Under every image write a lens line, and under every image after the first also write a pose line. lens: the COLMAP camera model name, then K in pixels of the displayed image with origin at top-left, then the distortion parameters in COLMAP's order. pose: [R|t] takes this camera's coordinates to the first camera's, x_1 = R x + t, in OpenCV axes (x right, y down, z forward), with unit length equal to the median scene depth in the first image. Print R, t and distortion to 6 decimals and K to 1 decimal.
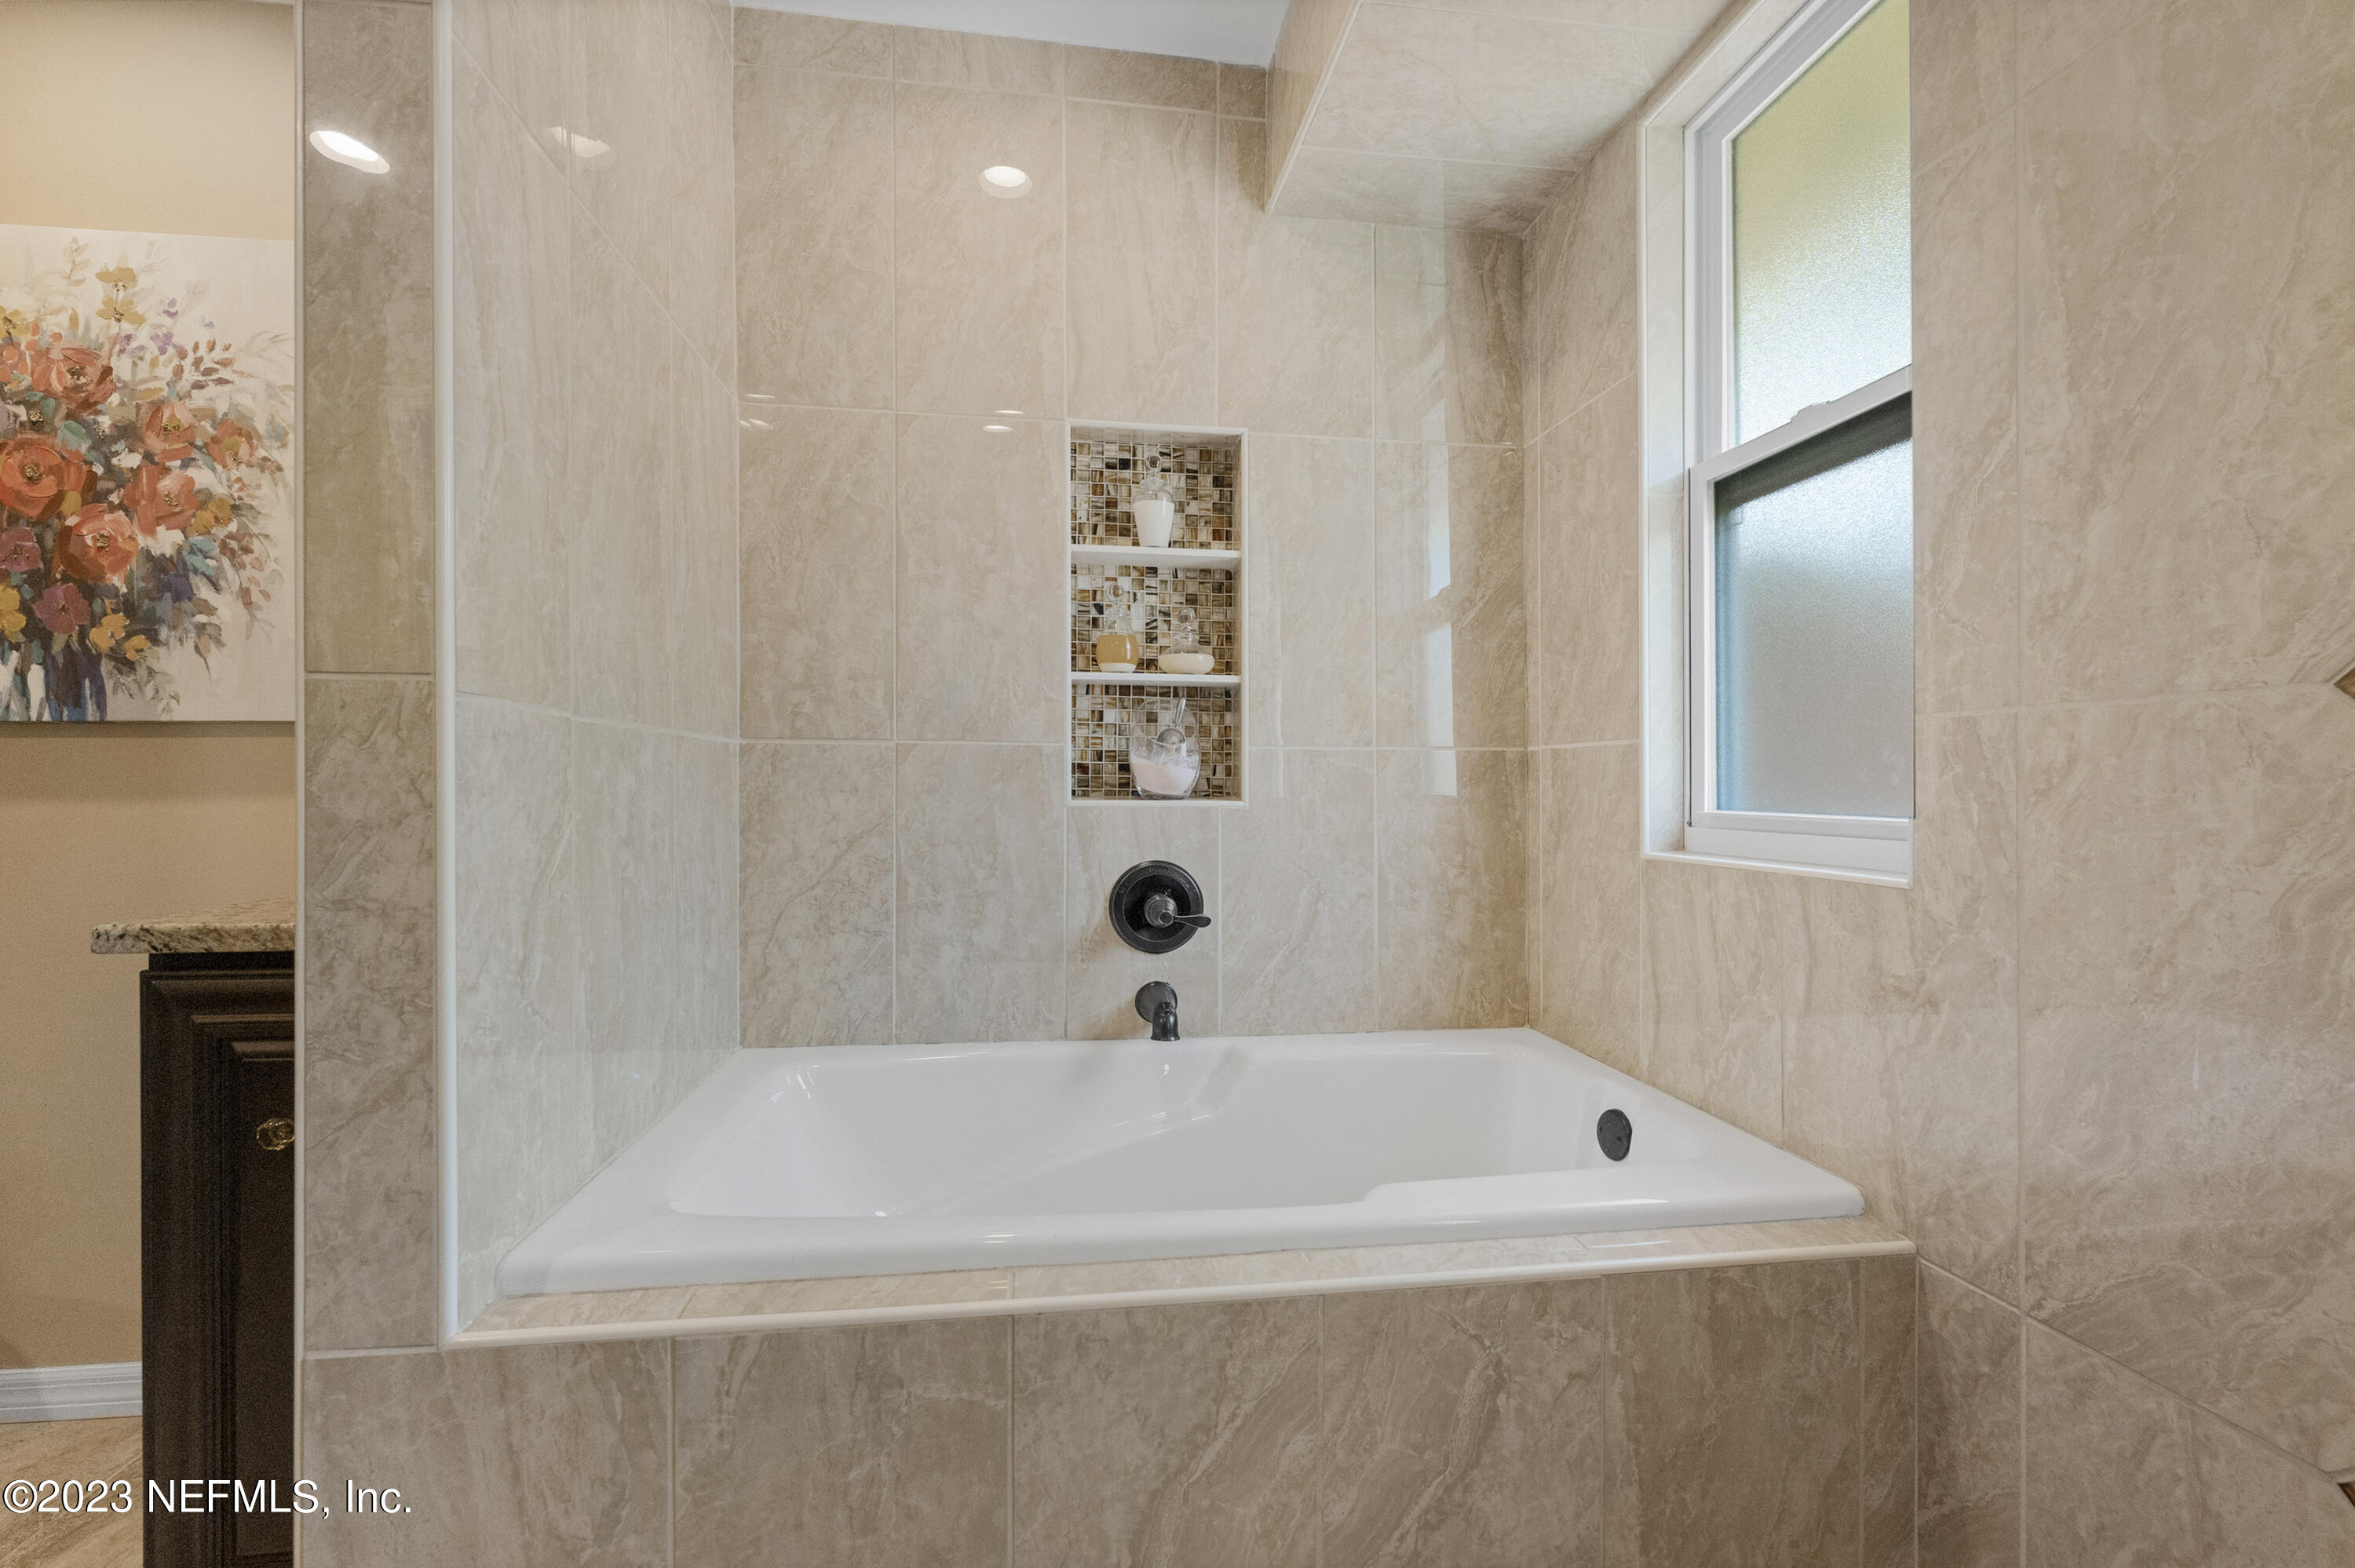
lens RADIAL K [[950.8, 0, 1168.4], [0, 950.8, 782.0], [0, 0, 1]] dist [-0.001918, -0.000147]
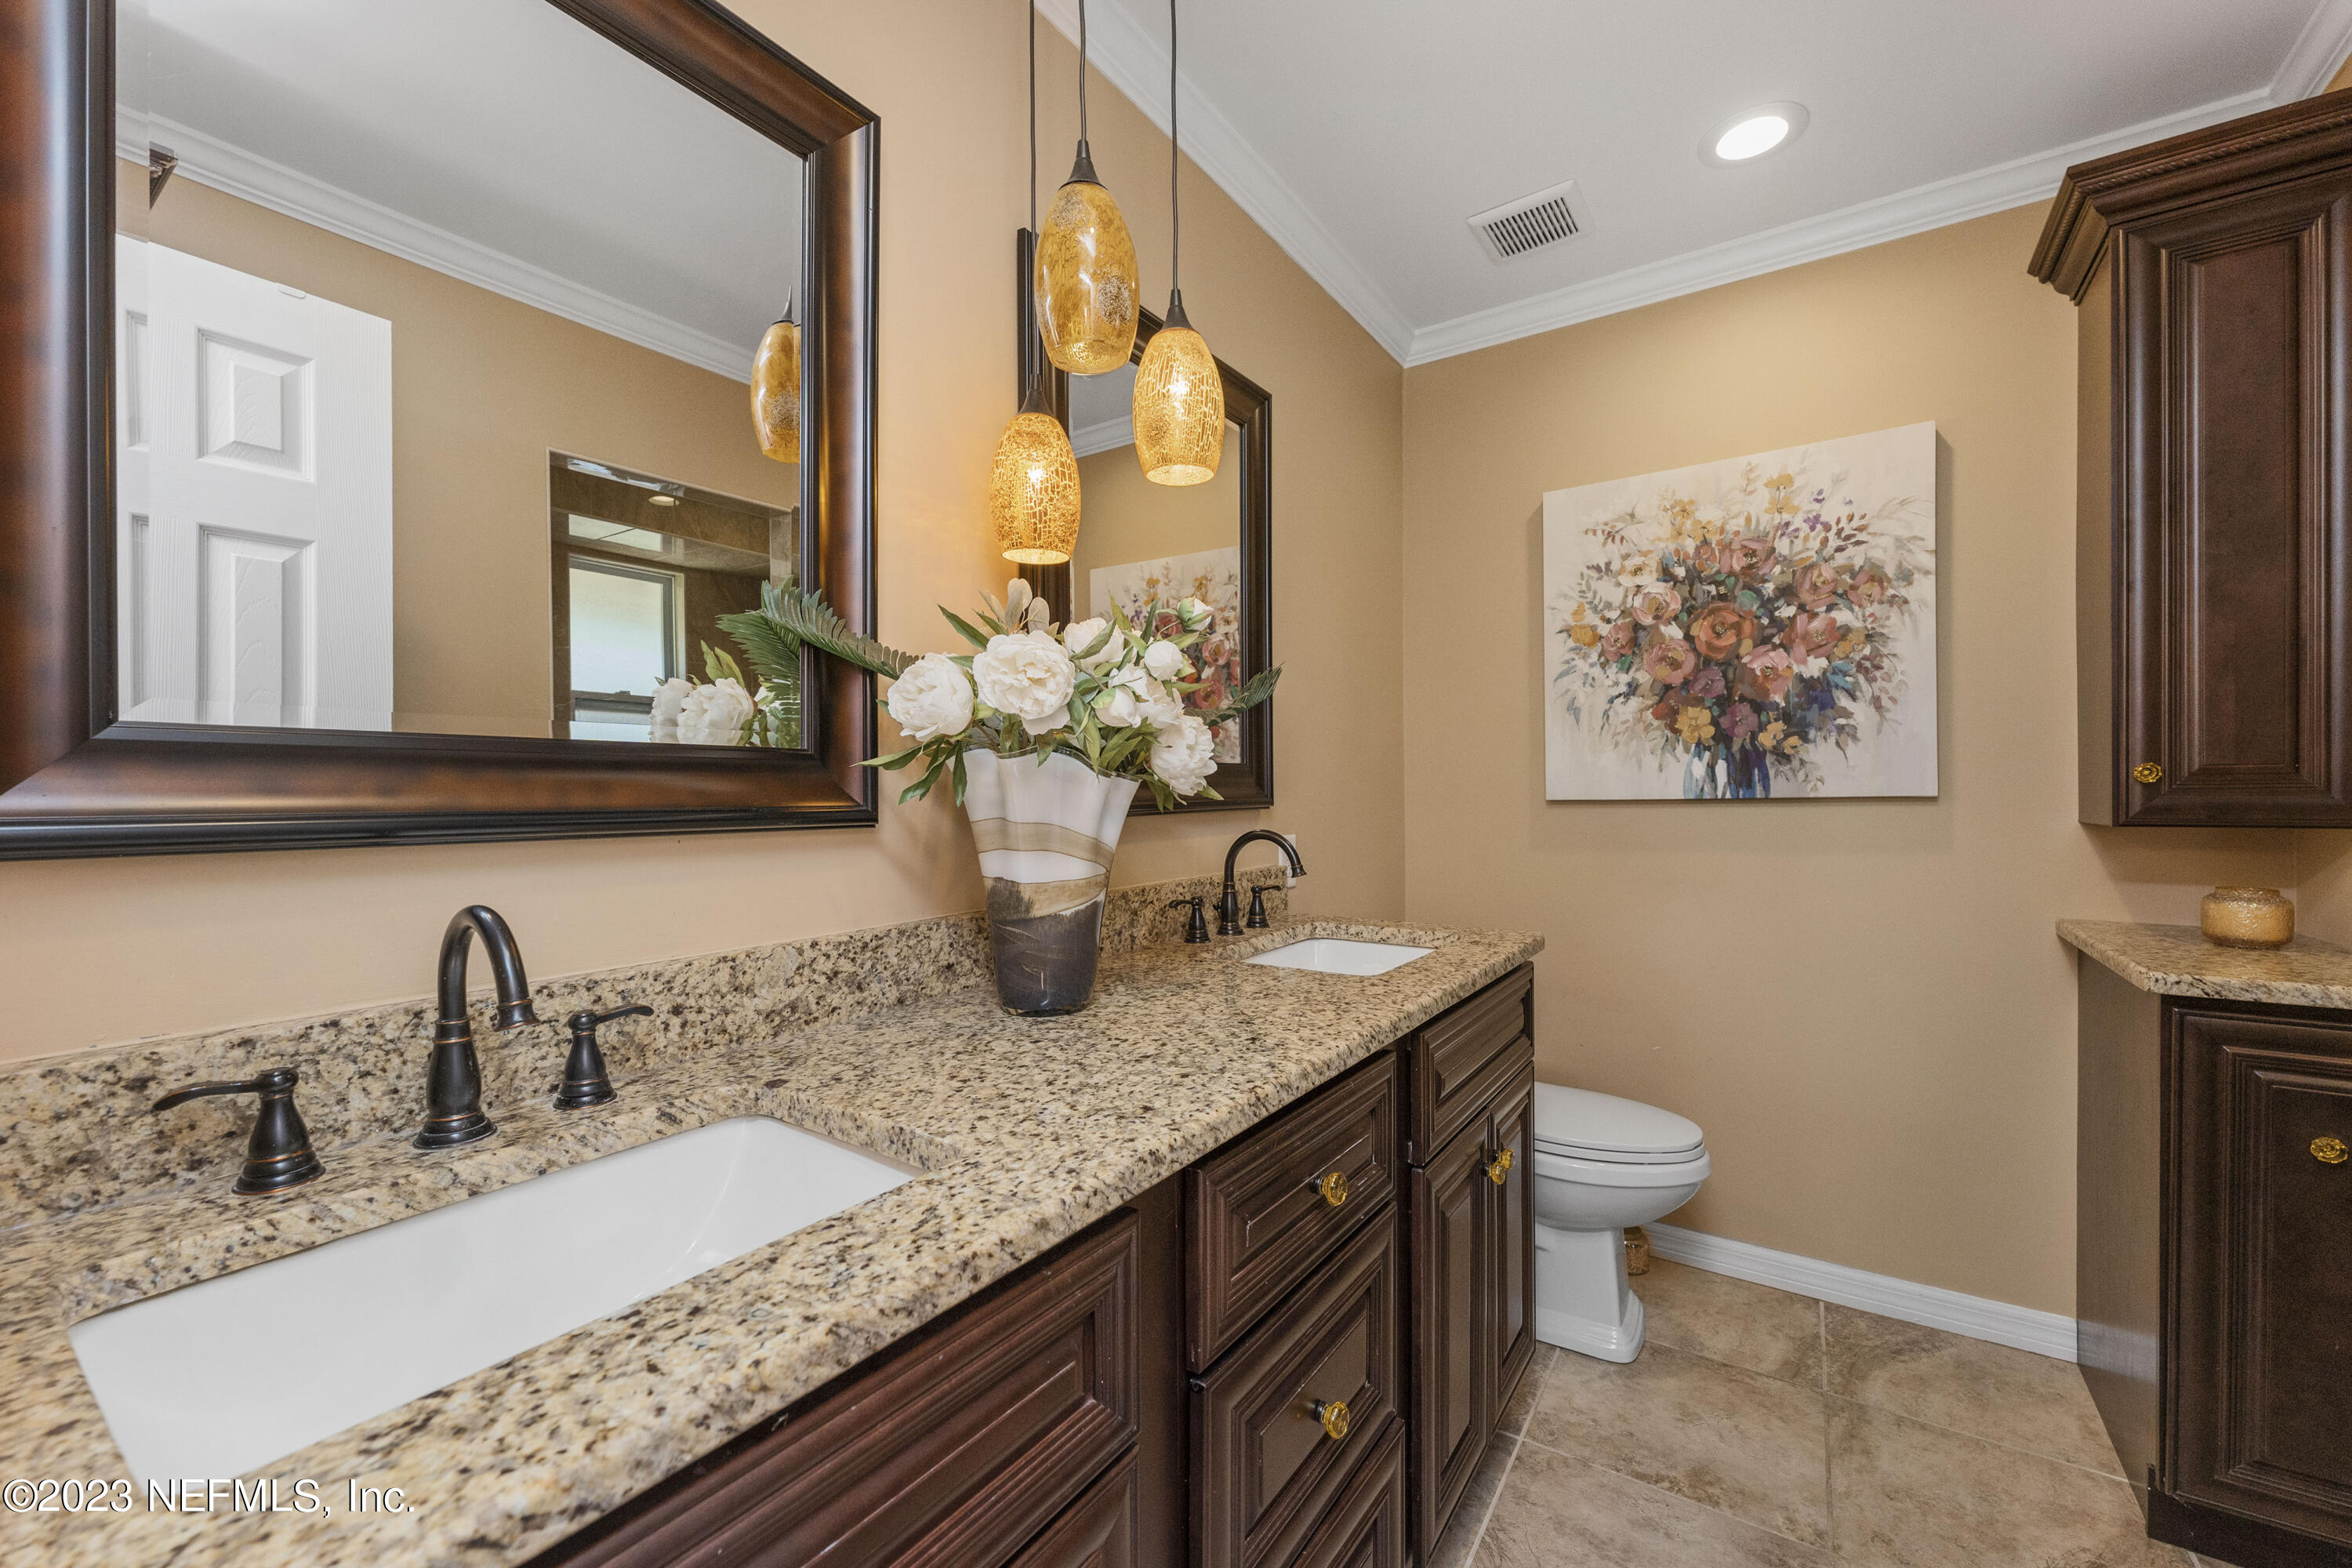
lens RADIAL K [[949.8, 0, 1174.4], [0, 949.8, 797.9], [0, 0, 1]] dist [-0.001918, -0.000147]
pose [[0.743184, -0.000797, -0.669086, -0.827997], [0.011277, 0.999872, 0.011335, -0.089892], [0.668992, -0.015969, 0.743098, -0.650398]]
